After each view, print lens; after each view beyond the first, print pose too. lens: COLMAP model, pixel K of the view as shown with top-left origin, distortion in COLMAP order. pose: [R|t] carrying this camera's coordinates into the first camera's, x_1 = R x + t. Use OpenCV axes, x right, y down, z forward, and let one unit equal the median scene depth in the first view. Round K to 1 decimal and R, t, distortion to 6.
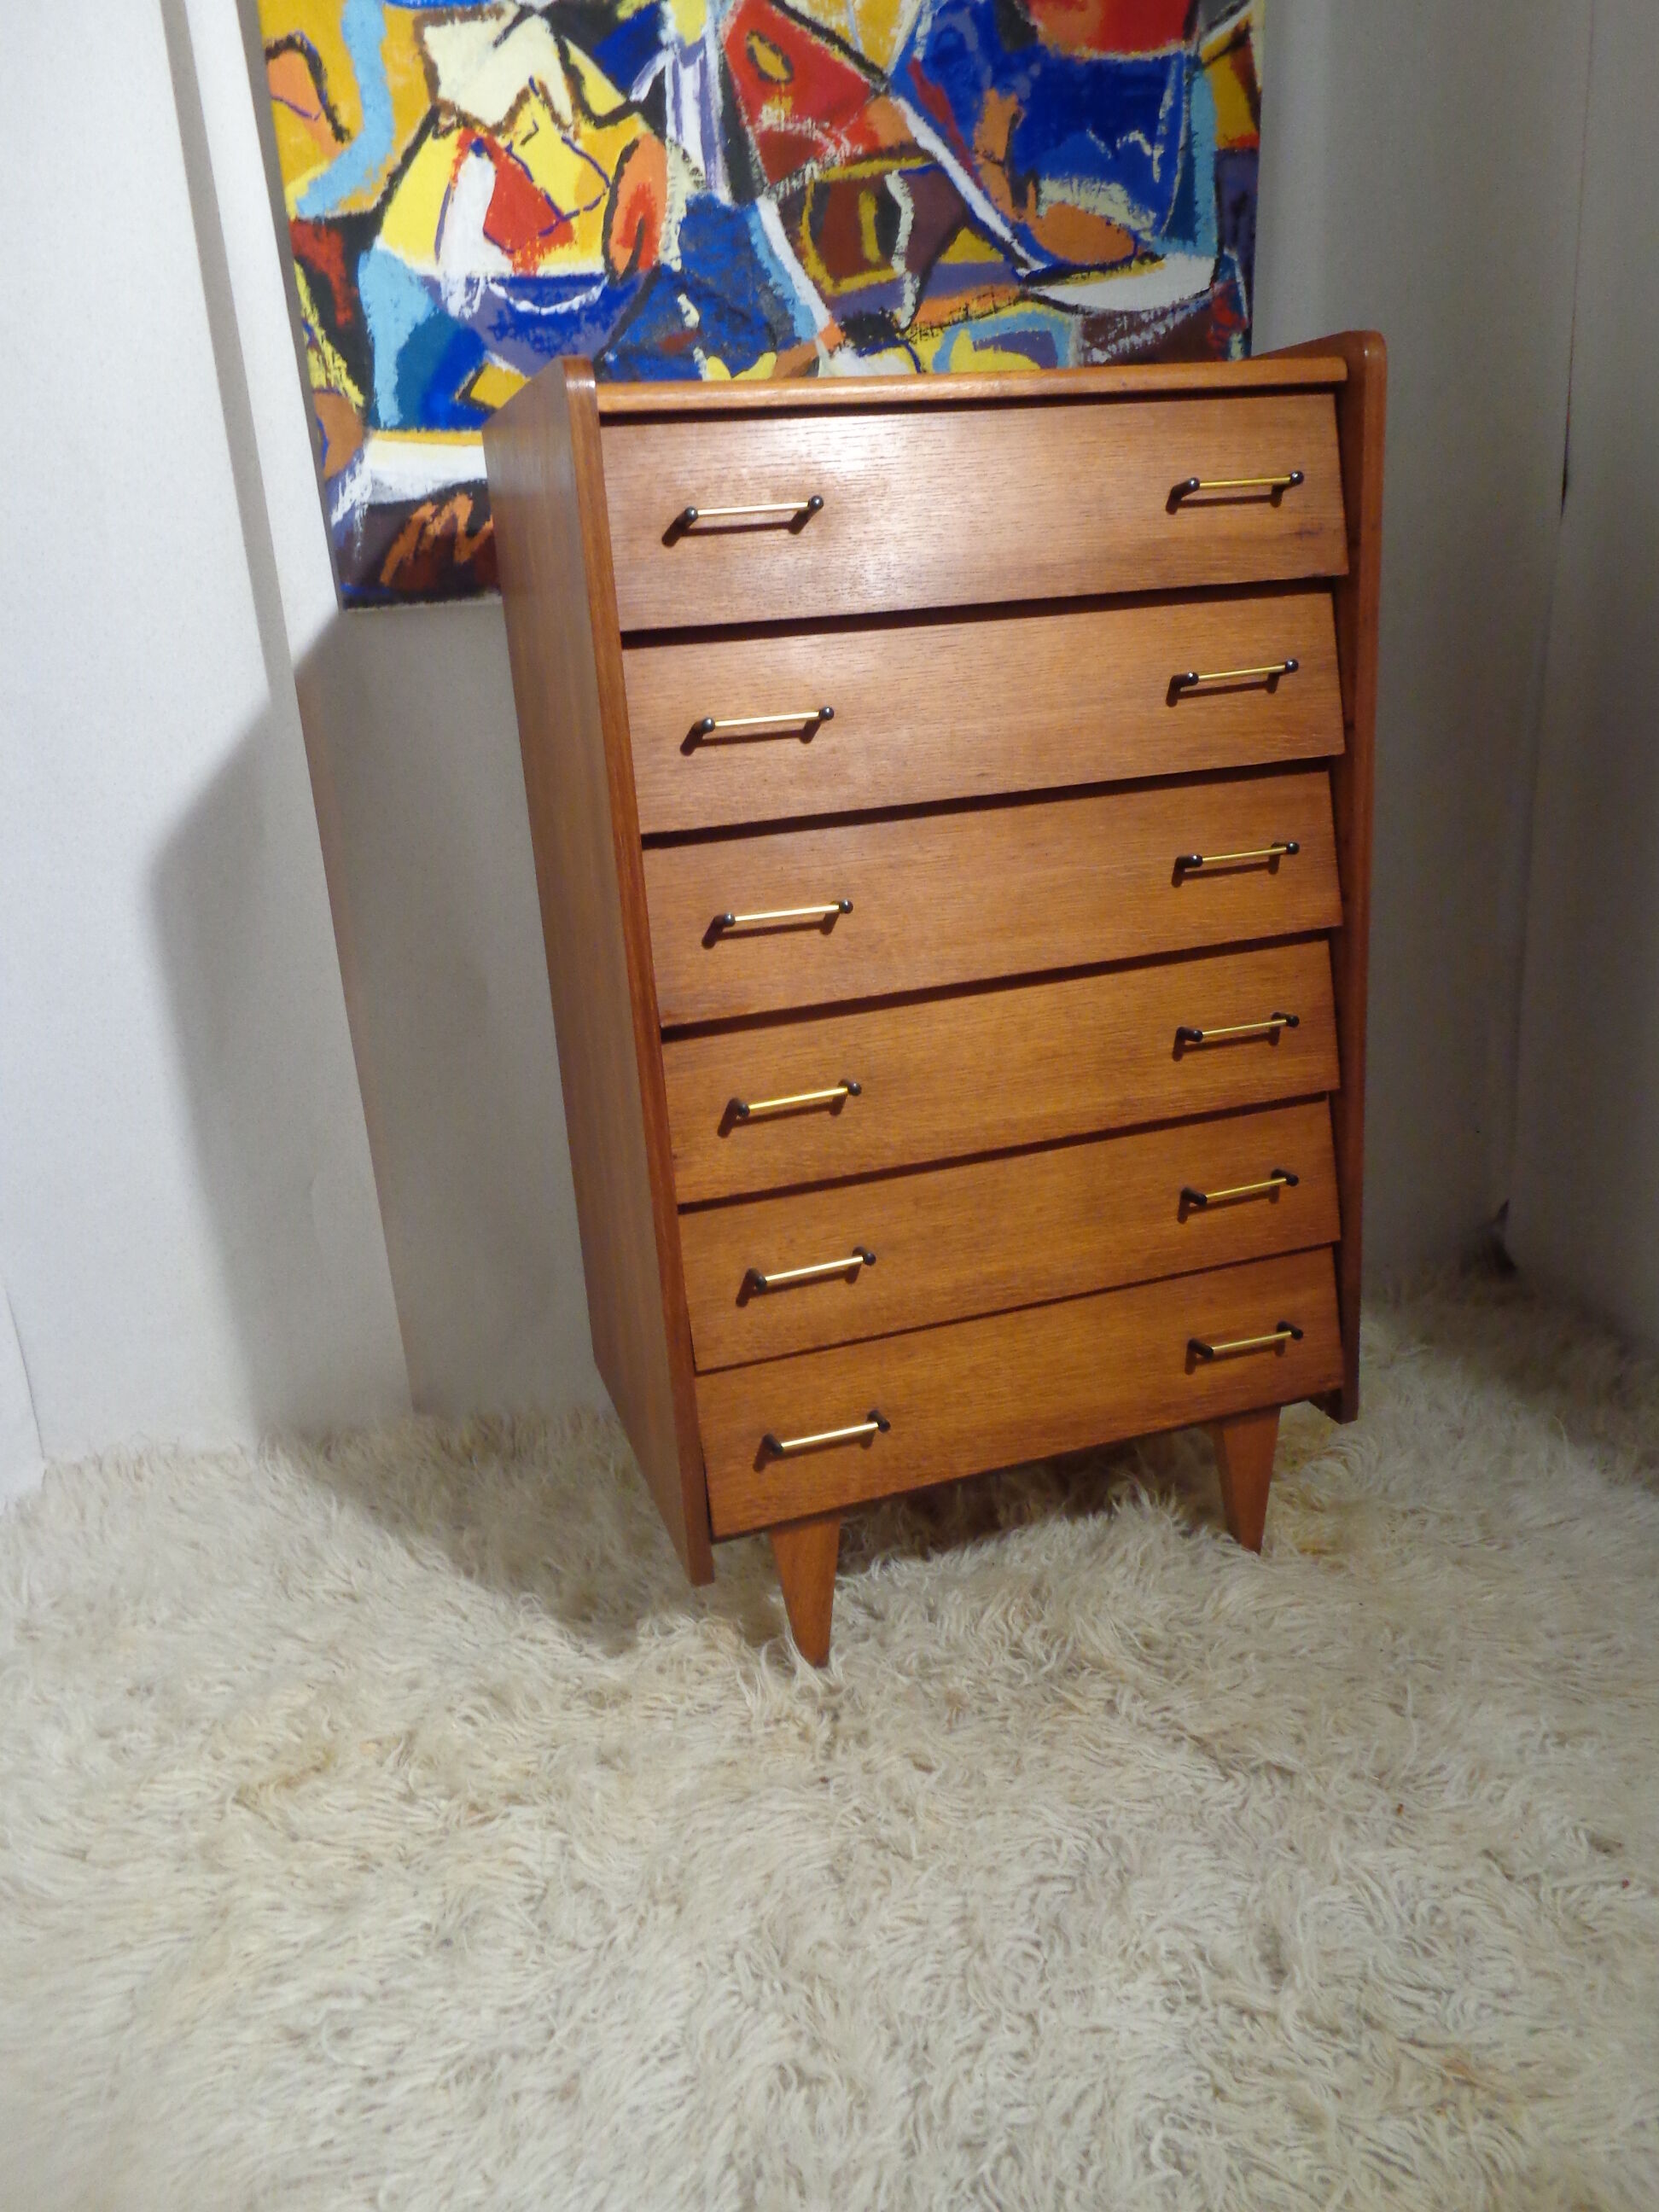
lens RADIAL K [[1638.7, 0, 816.9], [0, 1638.7, 1104.8], [0, 0, 1]] dist [0.000620, -0.002336]
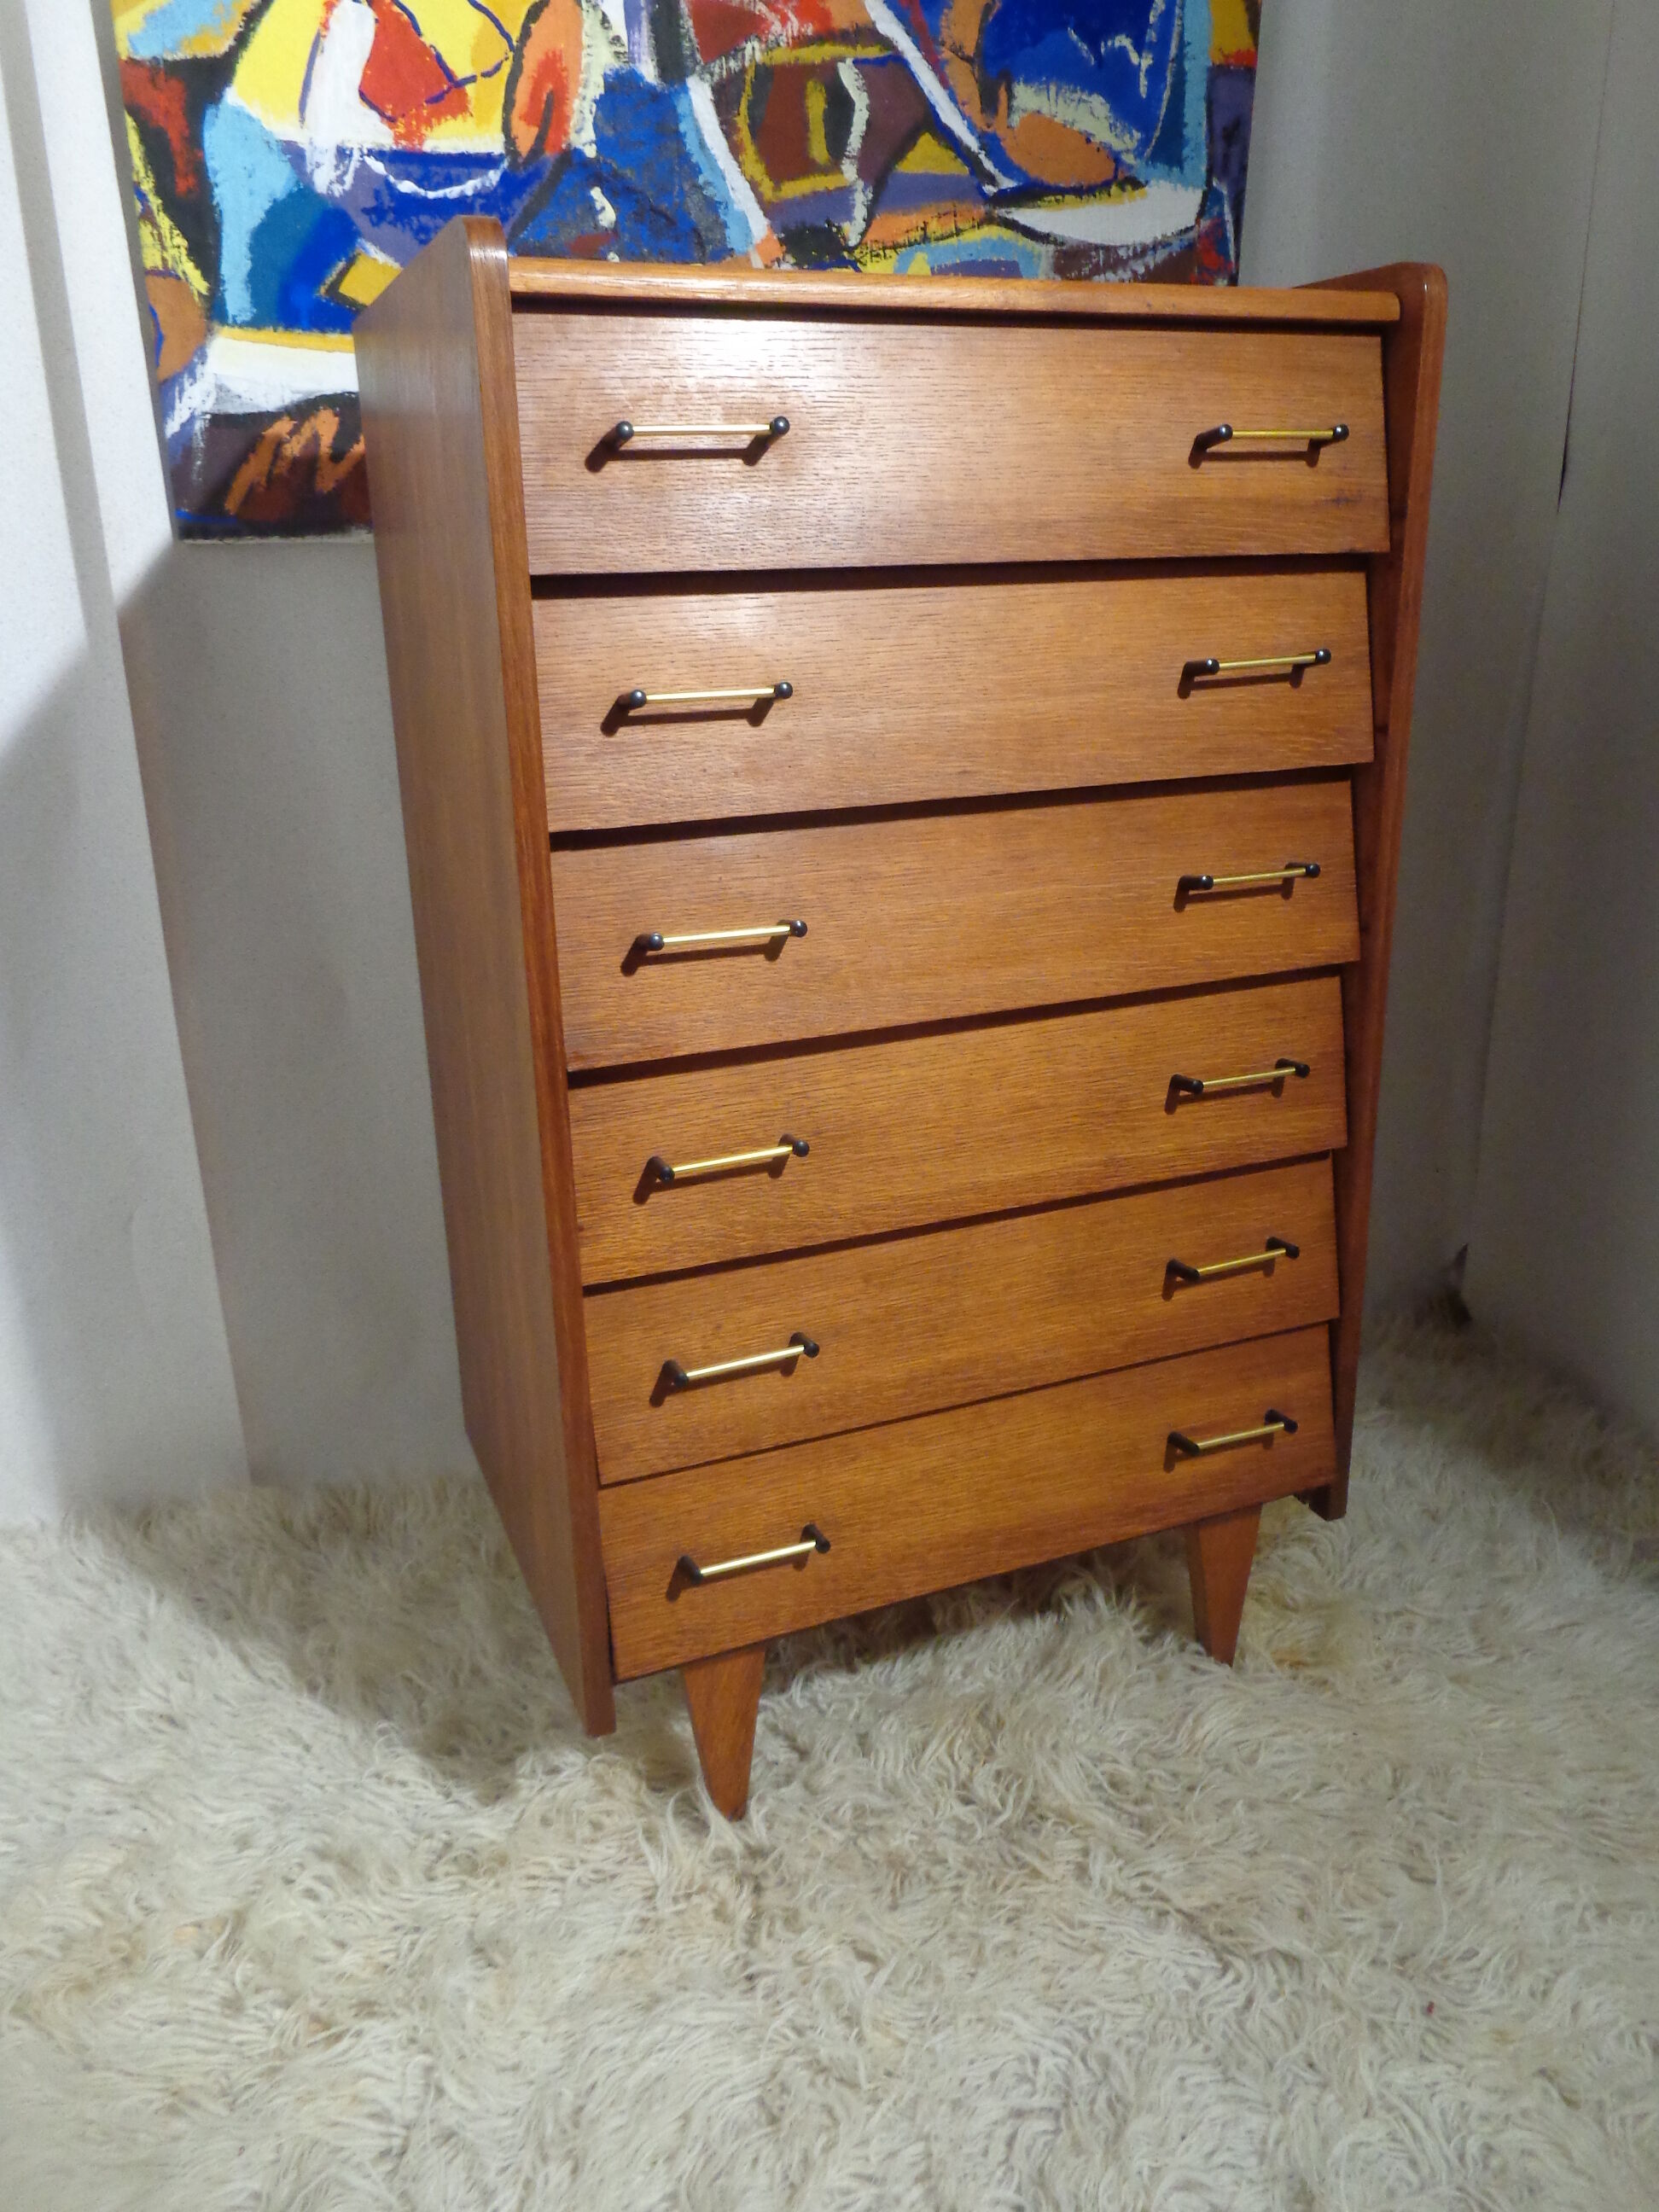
lens RADIAL K [[1638.7, 0, 820.5], [0, 1638.7, 1100.3], [0, 0, 1]] dist [0.000620, -0.002336]
pose [[0.995938, 0.019233, 0.087961, -0.033240], [-0.020241, 0.999739, 0.010585, -0.034403], [-0.087734, -0.012323, 0.996068, 0.144188]]
